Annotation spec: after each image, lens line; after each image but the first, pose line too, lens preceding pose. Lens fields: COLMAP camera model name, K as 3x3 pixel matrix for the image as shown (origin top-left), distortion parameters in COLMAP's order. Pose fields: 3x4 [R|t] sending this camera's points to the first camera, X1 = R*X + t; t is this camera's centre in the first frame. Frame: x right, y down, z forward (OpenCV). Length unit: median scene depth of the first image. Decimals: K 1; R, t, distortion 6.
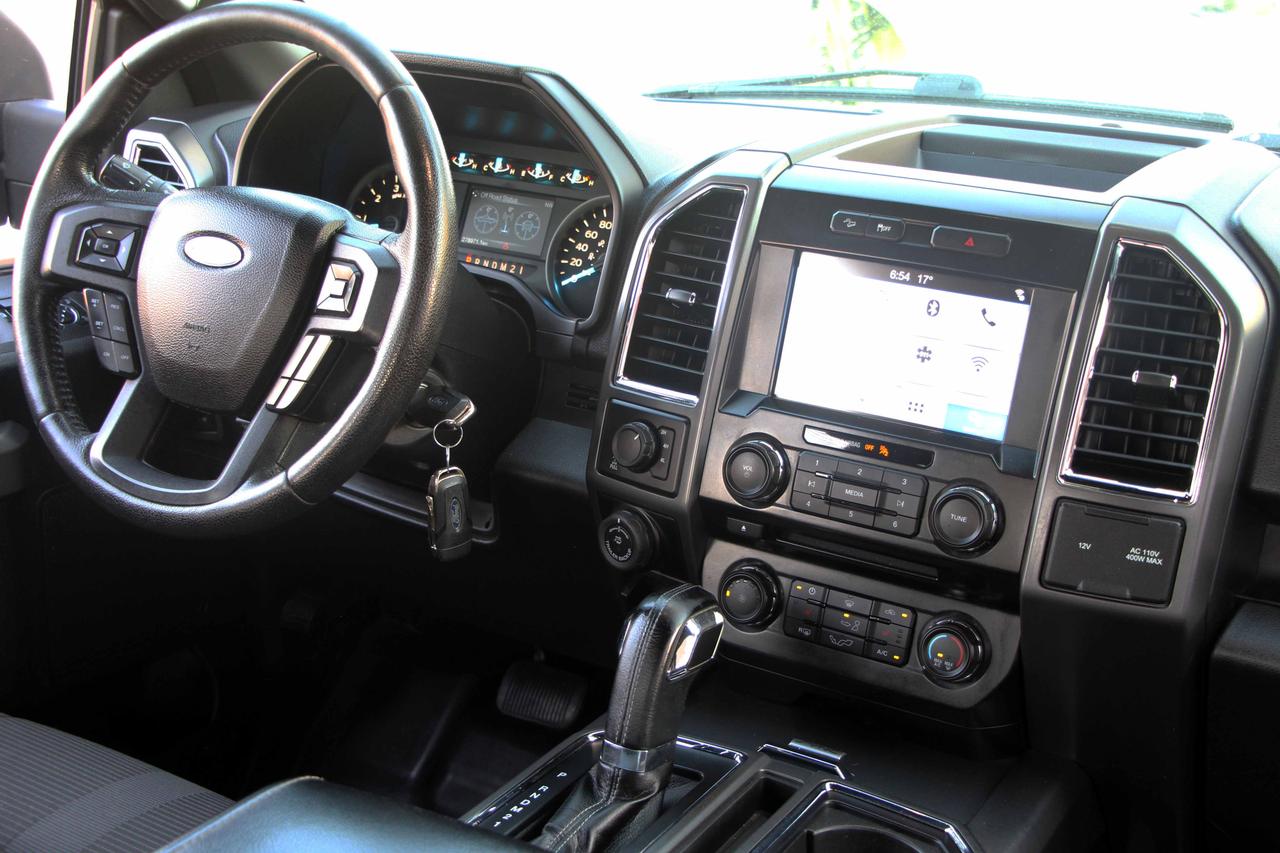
lens RADIAL K [[1672.3, 0, 639.6], [0, 1672.3, 451.9], [0, 0, 1]] dist [-0.004823, 0.056161]
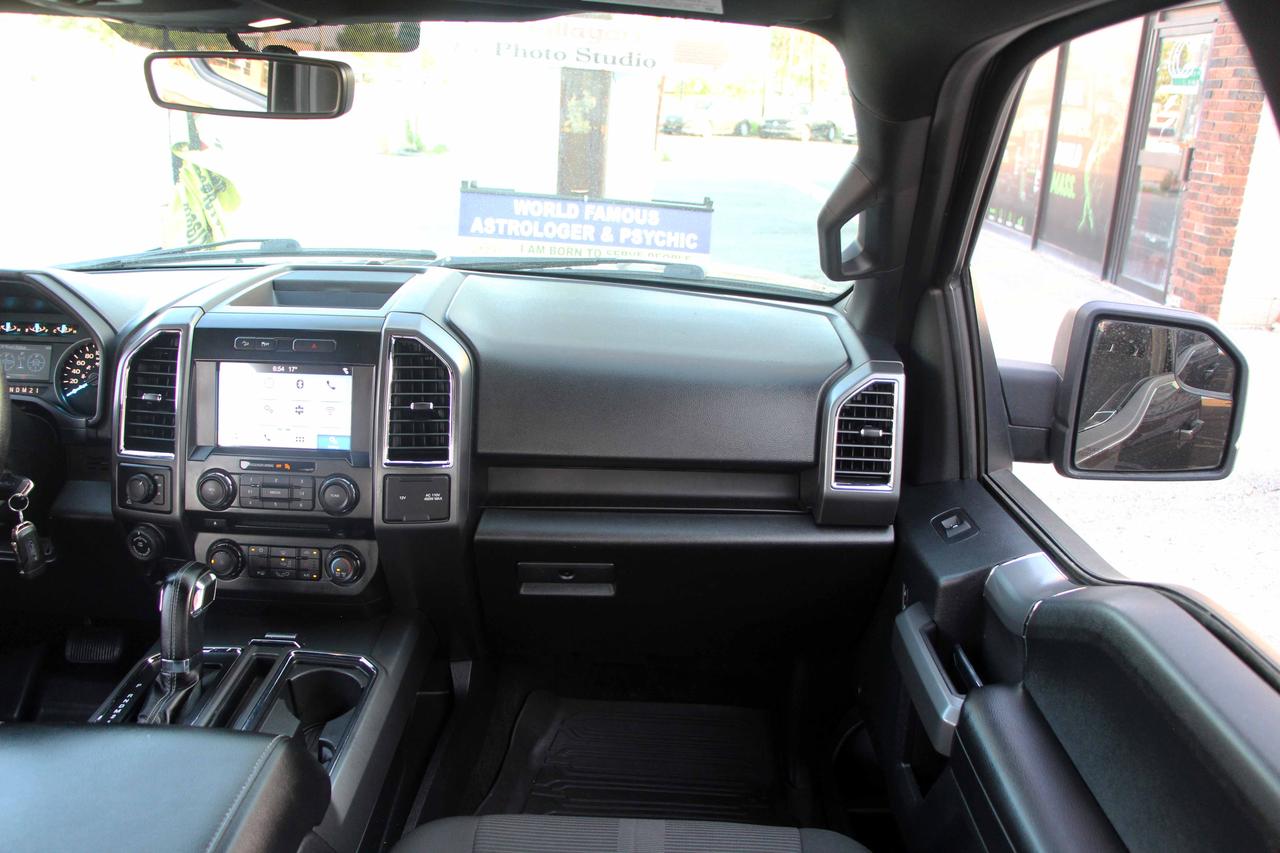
lens RADIAL K [[1063.3, 0, 640.0], [0, 1063.3, 426.5], [0, 0, 1]] dist [-0.175716, 0.151367]
pose [[0.862935, -0.168753, 0.476305, -0.052614], [0.164684, 0.985046, 0.050636, -0.035490], [-0.477727, 0.034744, 0.877821, -0.167877]]
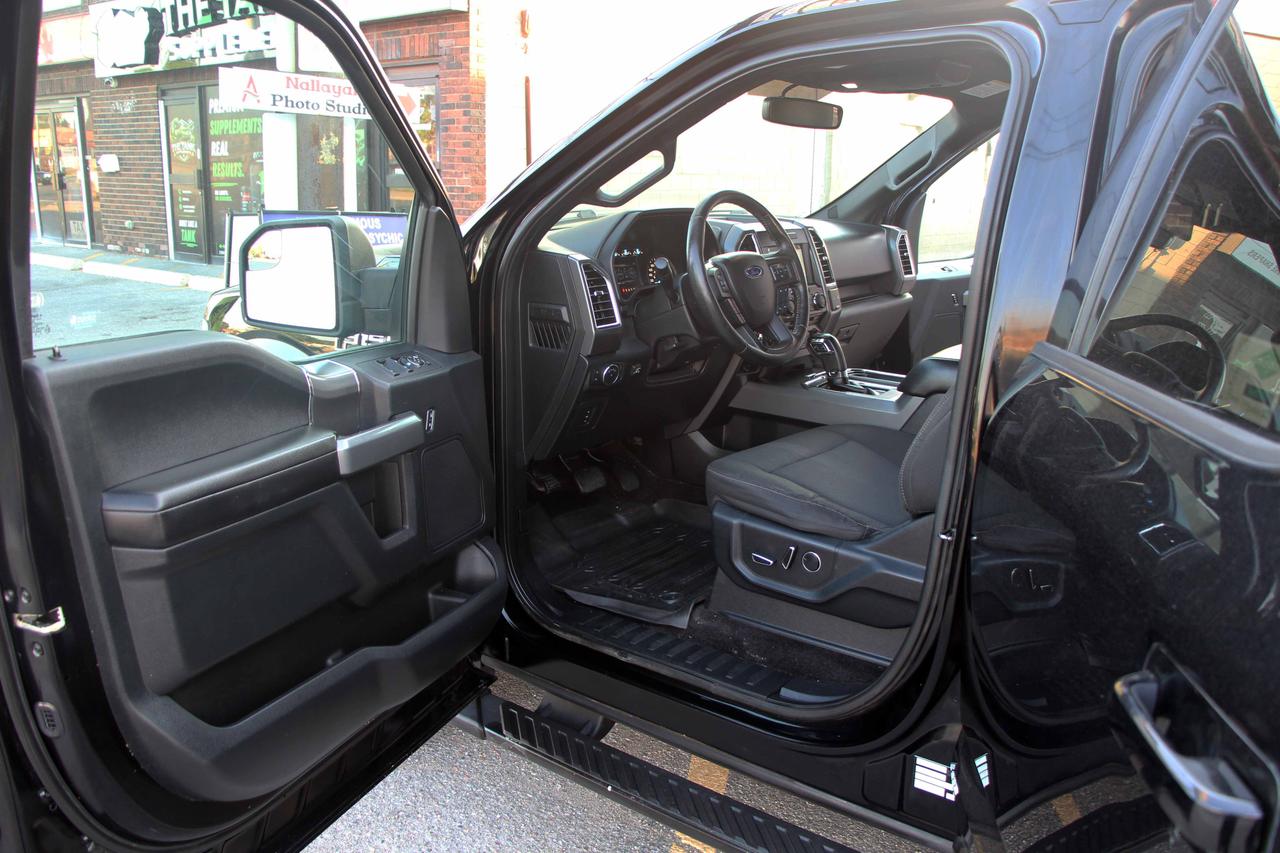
lens RADIAL K [[1063.3, 0, 640.0], [0, 1063.3, 426.5], [0, 0, 1]] dist [-0.175716, 0.151367]
pose [[0.151387, -0.281805, 0.947454, -2.216844], [0.312227, 0.923061, 0.224661, -0.302931], [-0.937868, 0.261810, 0.227726, 0.667904]]
